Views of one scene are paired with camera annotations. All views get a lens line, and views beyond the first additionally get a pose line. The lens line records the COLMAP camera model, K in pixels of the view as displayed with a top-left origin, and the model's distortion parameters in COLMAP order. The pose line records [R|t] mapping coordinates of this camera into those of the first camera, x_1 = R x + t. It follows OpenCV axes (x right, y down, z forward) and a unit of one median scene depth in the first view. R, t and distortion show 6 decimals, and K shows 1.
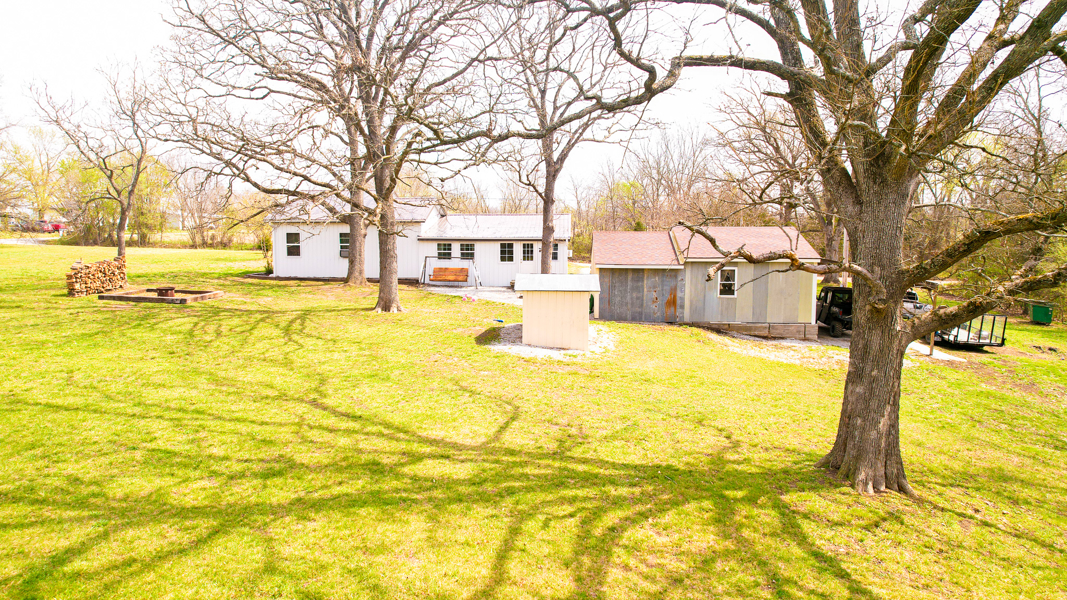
lens RADIAL K [[664.4, 0, 534.2], [0, 664.4, 298.7], [0, 0, 1]] dist [-0.025939, 0.004552]
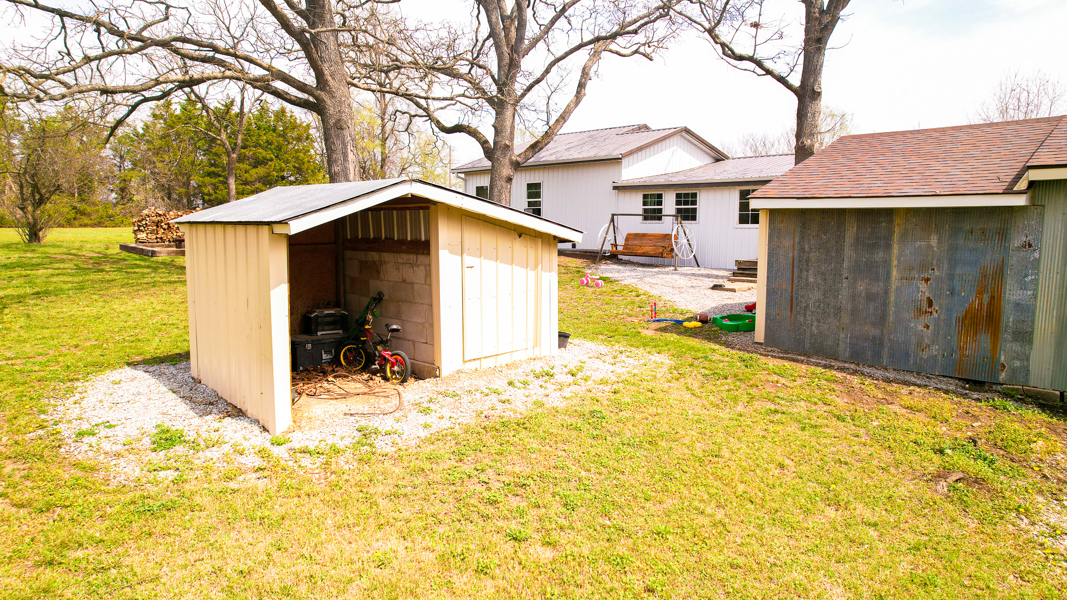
lens RADIAL K [[664.4, 0, 532.6], [0, 664.4, 297.8], [0, 0, 1]] dist [-0.025939, 0.004552]
pose [[0.753570, 0.073243, -0.653274, 0.245060], [-0.070892, 0.997033, 0.030008, 0.001630], [0.653534, 0.023699, 0.756526, 0.623287]]
